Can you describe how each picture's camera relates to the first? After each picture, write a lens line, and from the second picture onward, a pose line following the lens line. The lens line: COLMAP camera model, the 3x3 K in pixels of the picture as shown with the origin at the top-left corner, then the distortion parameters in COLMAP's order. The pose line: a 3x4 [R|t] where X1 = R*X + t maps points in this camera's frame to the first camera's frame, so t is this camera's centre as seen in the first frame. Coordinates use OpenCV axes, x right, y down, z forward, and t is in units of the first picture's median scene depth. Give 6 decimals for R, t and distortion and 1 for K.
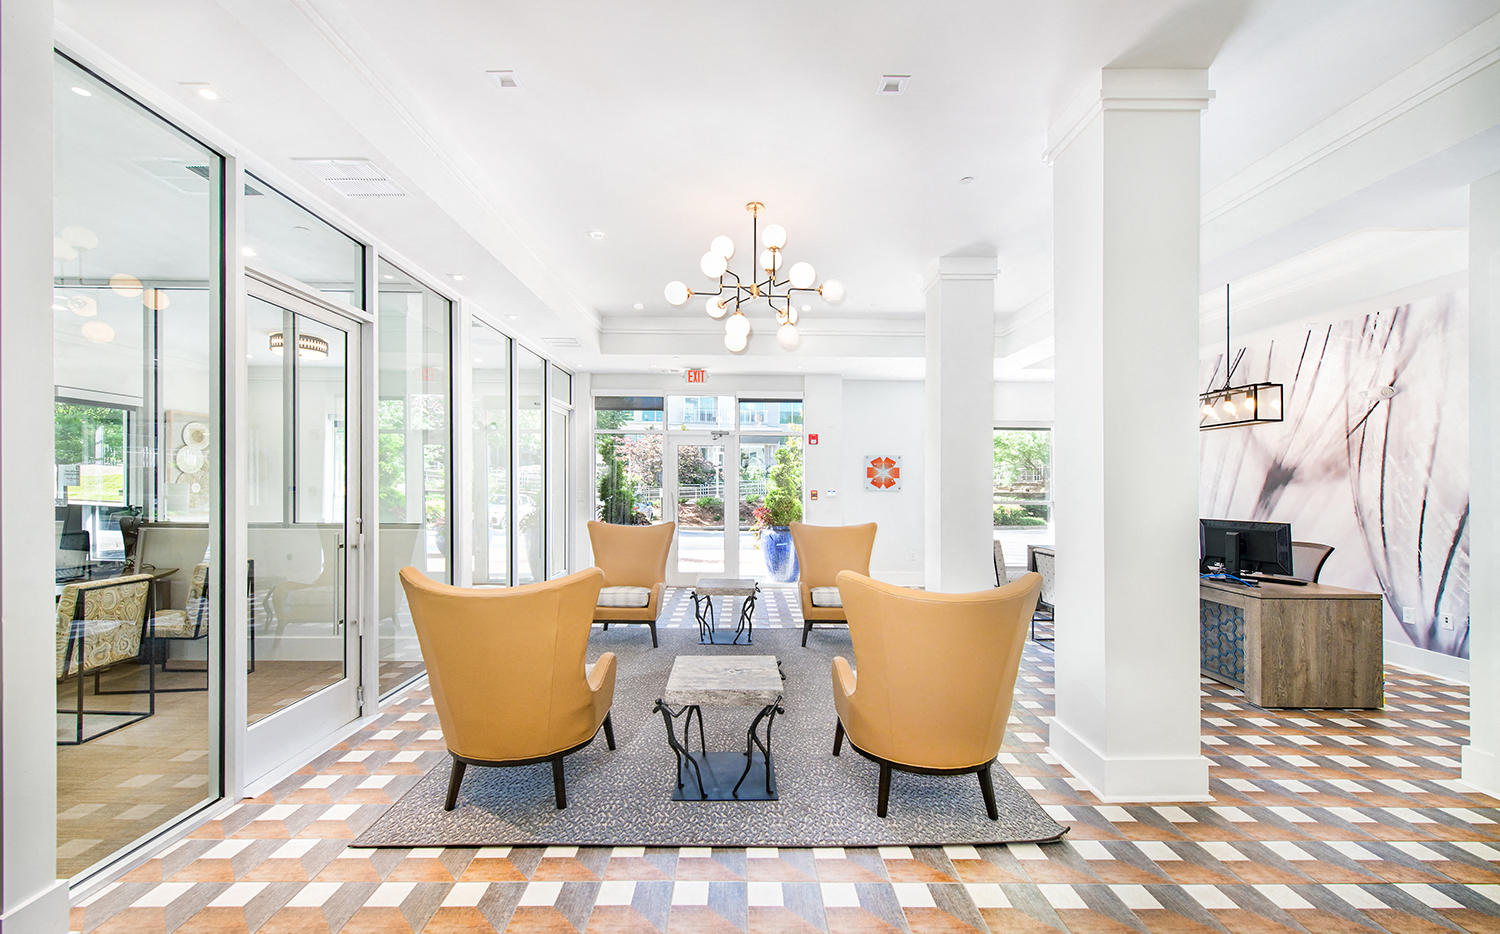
lens RADIAL K [[589.6, 0, 748.0], [0, 589.6, 462.9], [0, 0, 1]] dist [0.002125, 0.000059]
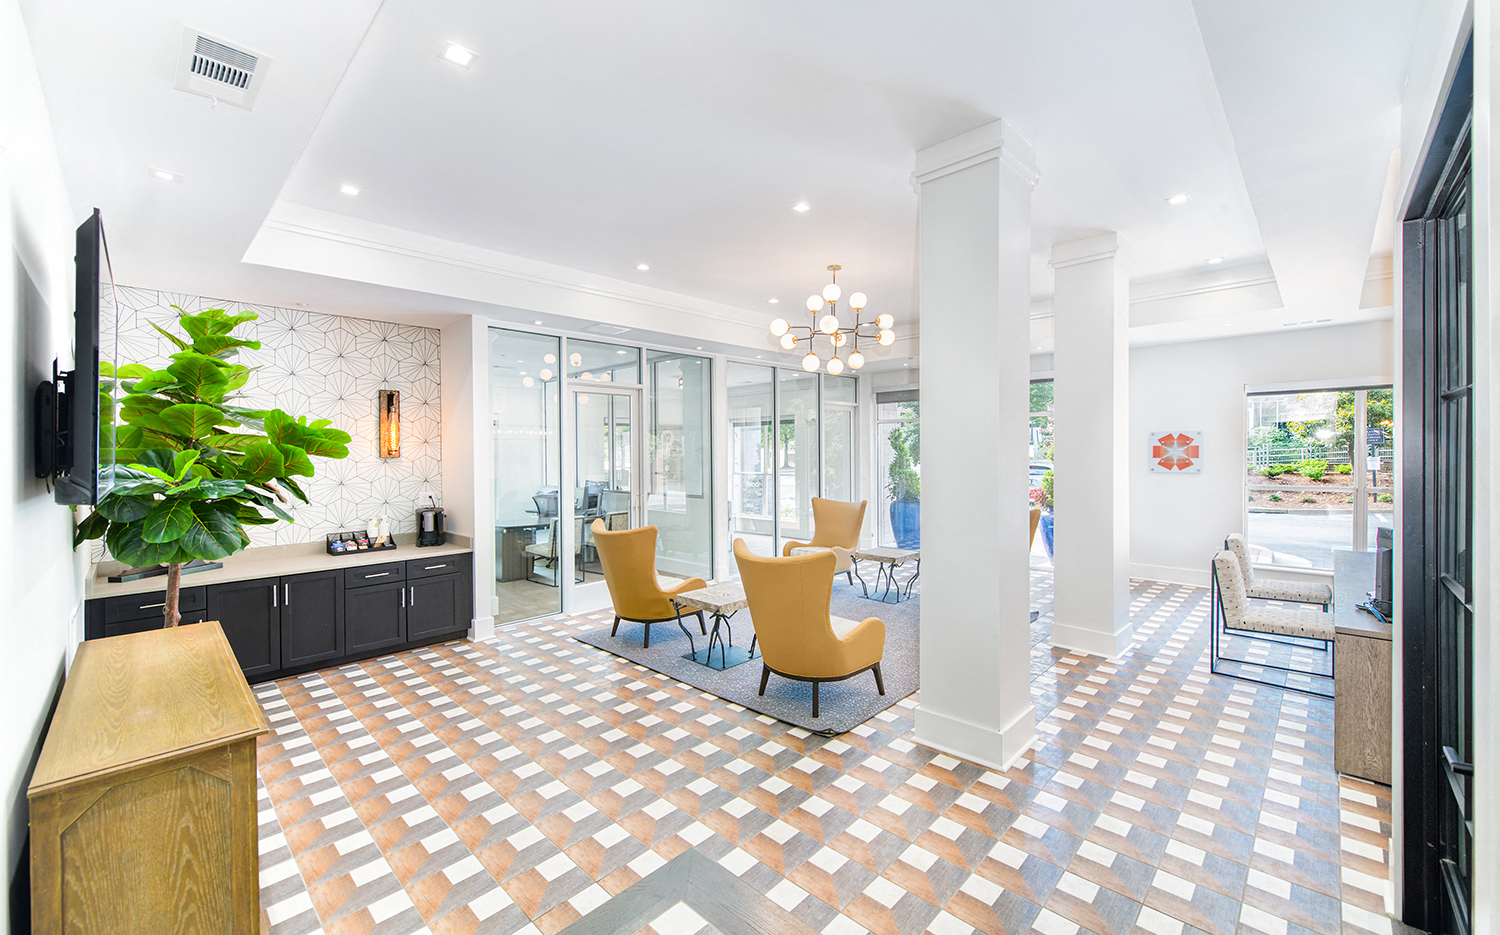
lens RADIAL K [[589.6, 0, 748.0], [0, 589.6, 463.4], [0, 0, 1]] dist [0.002125, 0.000059]
pose [[0.710610, -0.005190, -0.703567, 0.879317], [0.040297, 0.998632, 0.033334, -0.044425], [0.702431, -0.052039, 0.709847, -0.067256]]
